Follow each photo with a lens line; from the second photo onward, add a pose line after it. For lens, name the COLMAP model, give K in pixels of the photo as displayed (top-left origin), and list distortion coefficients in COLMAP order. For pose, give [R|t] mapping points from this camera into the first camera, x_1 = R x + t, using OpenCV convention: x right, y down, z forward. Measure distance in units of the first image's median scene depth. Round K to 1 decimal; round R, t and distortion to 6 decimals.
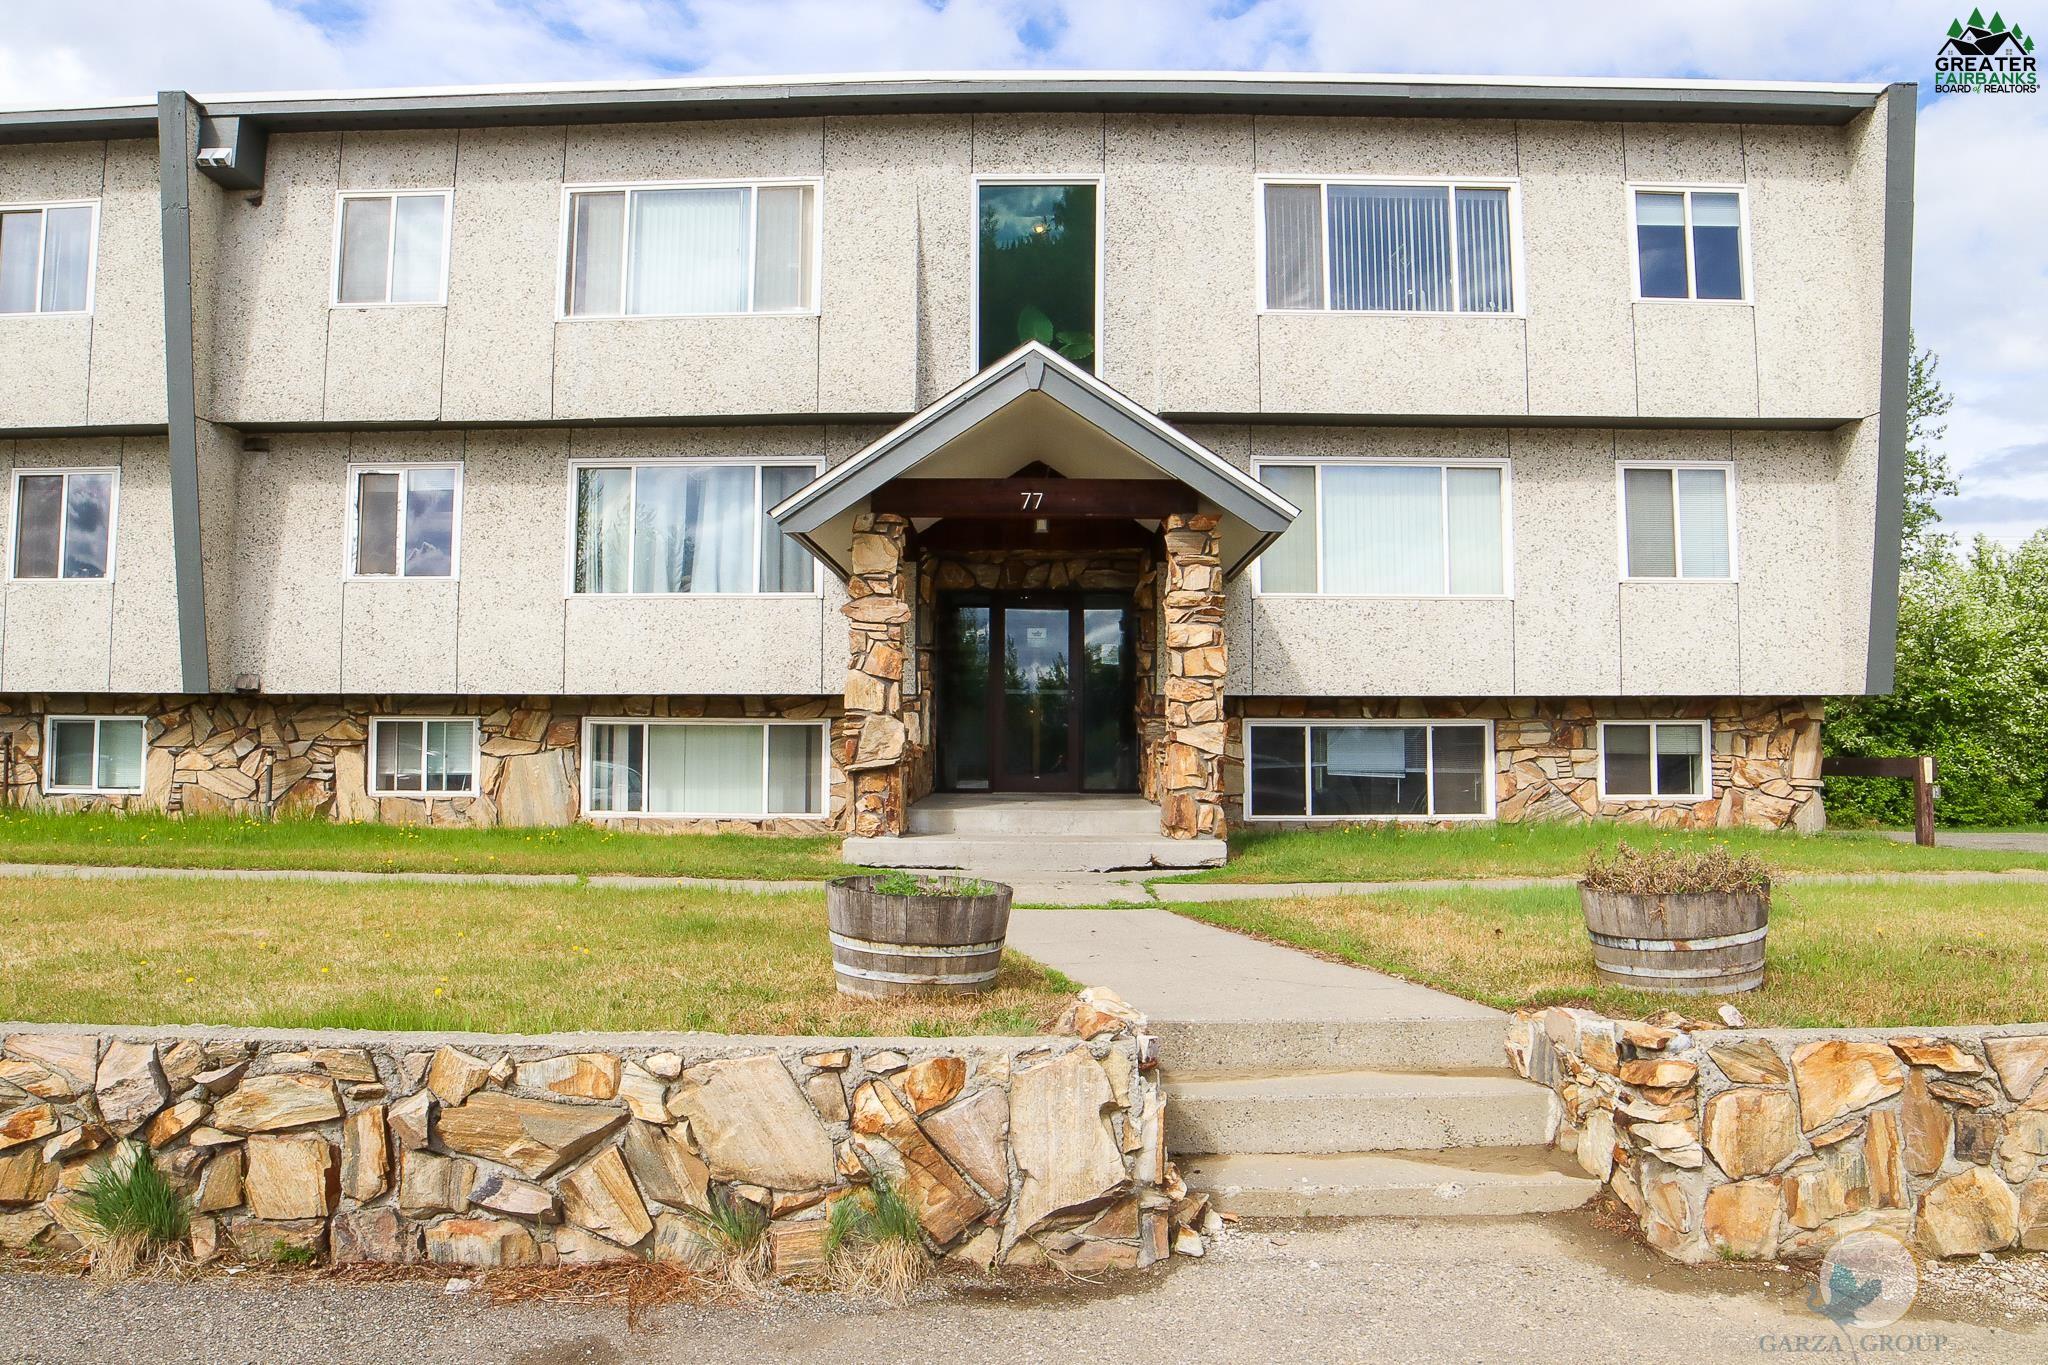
lens RADIAL K [[1427.9, 0, 1071.1], [0, 1427.9, 663.0], [0, 0, 1]] dist [-0.122433, 0.051378]
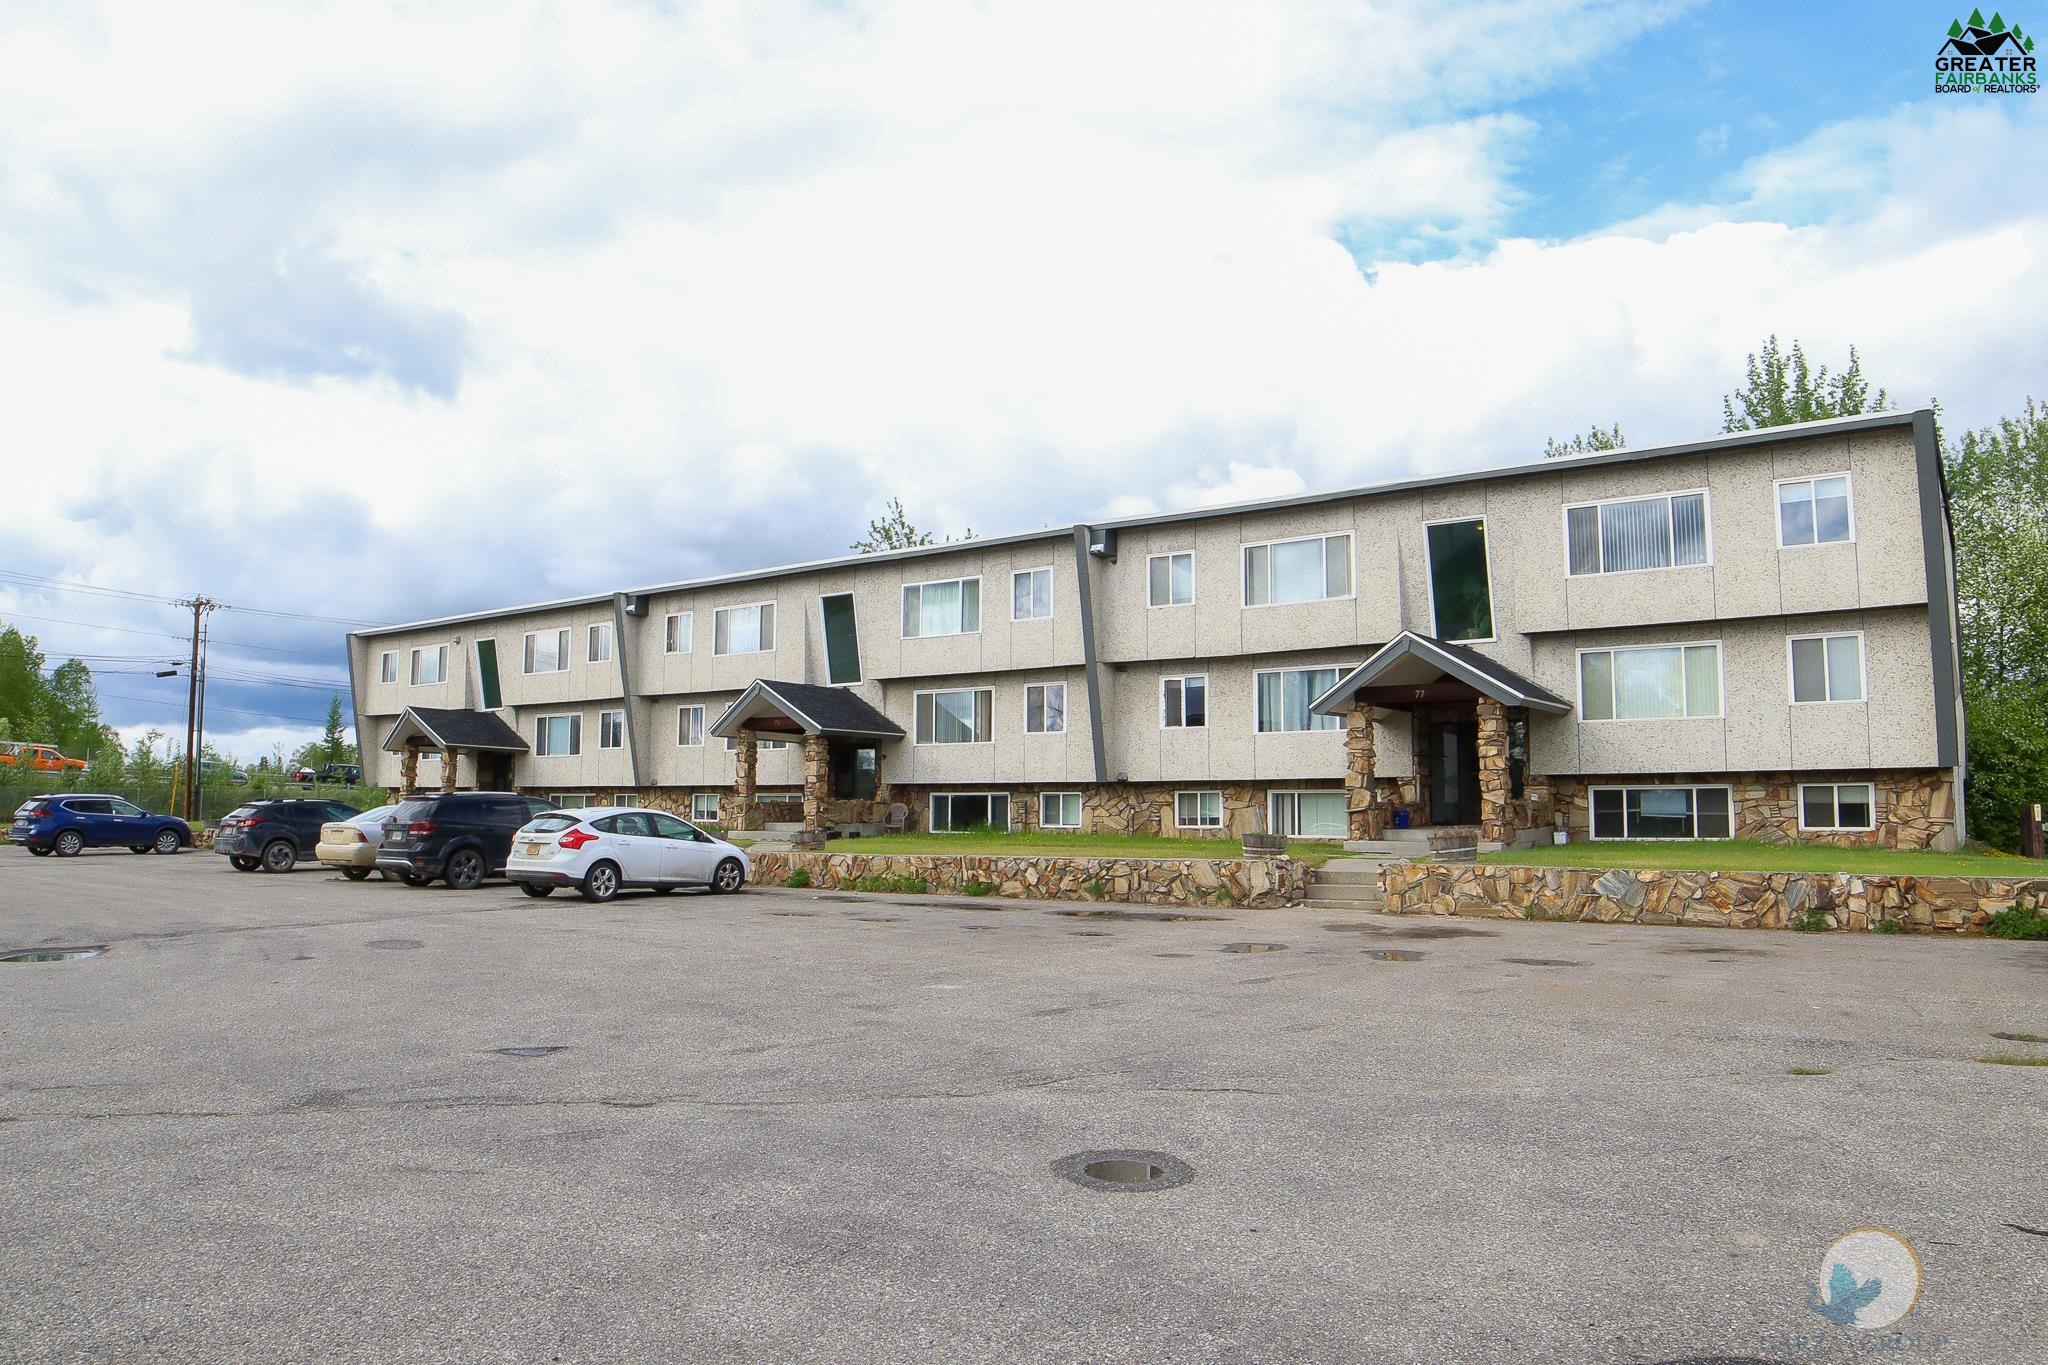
lens RADIAL K [[1427.9, 0, 1022.8], [0, 1427.9, 674.5], [0, 0, 1]] dist [-0.122433, 0.051378]
pose [[0.813434, -0.054768, -0.579073, 0.630290], [0.034164, 0.998337, -0.046431, -0.050205], [0.580653, 0.017985, 0.813953, -0.998550]]
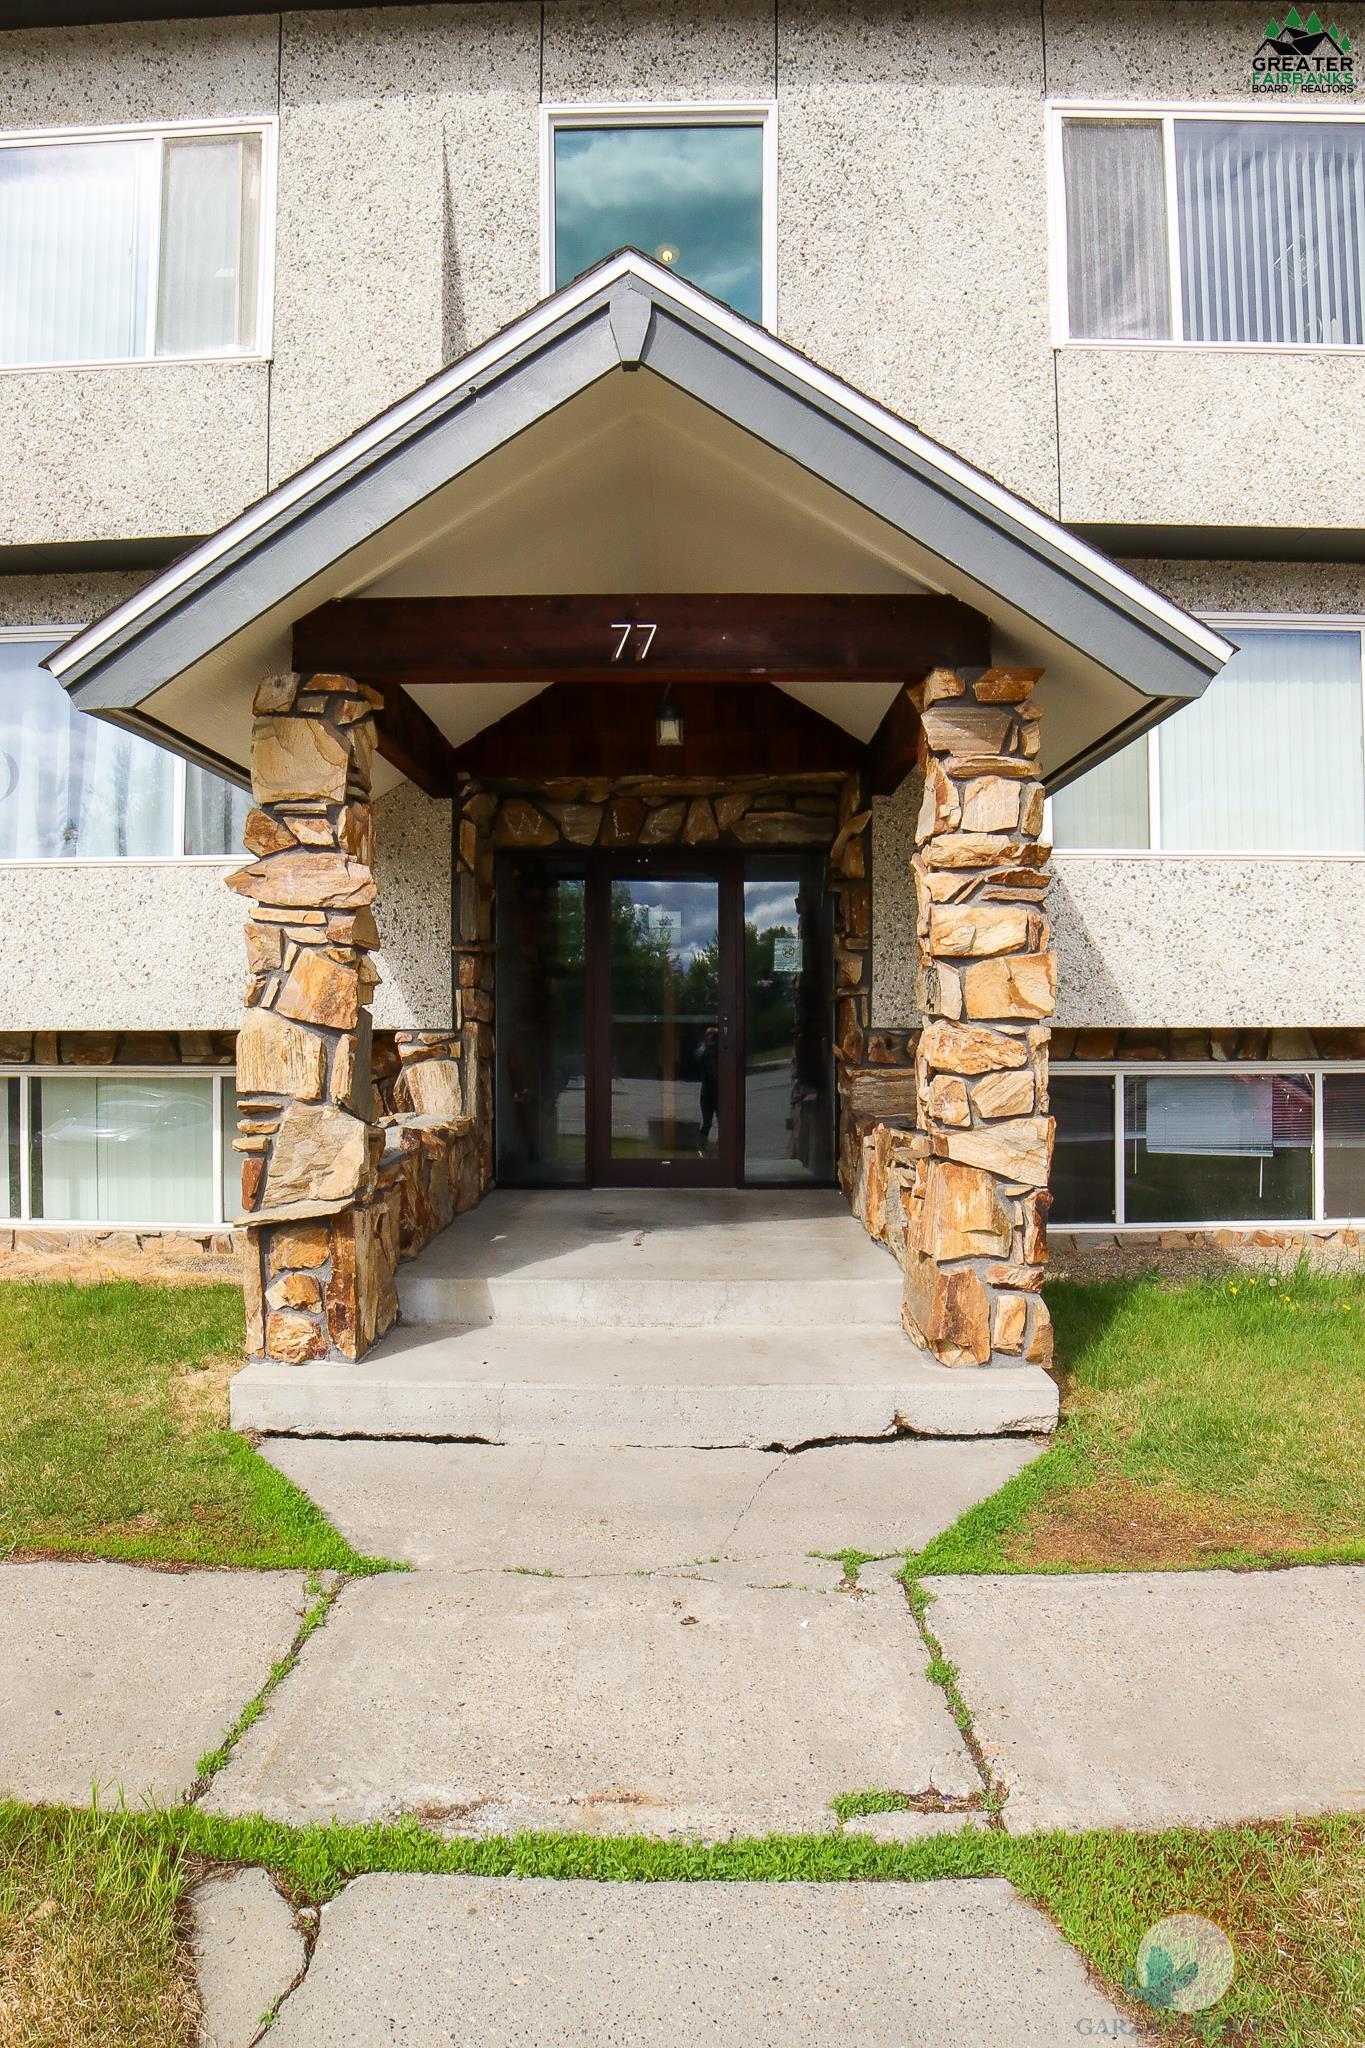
lens RADIAL K [[1427.9, 0, 704.5], [0, 1427.9, 1031.4], [0, 0, 1]] dist [-0.122433, 0.051378]
pose [[0.999856, -0.004501, -0.016342, 0.002042], [0.005535, 0.997948, 0.063794, -0.013340], [0.016021, -0.063875, 0.997829, 0.435140]]
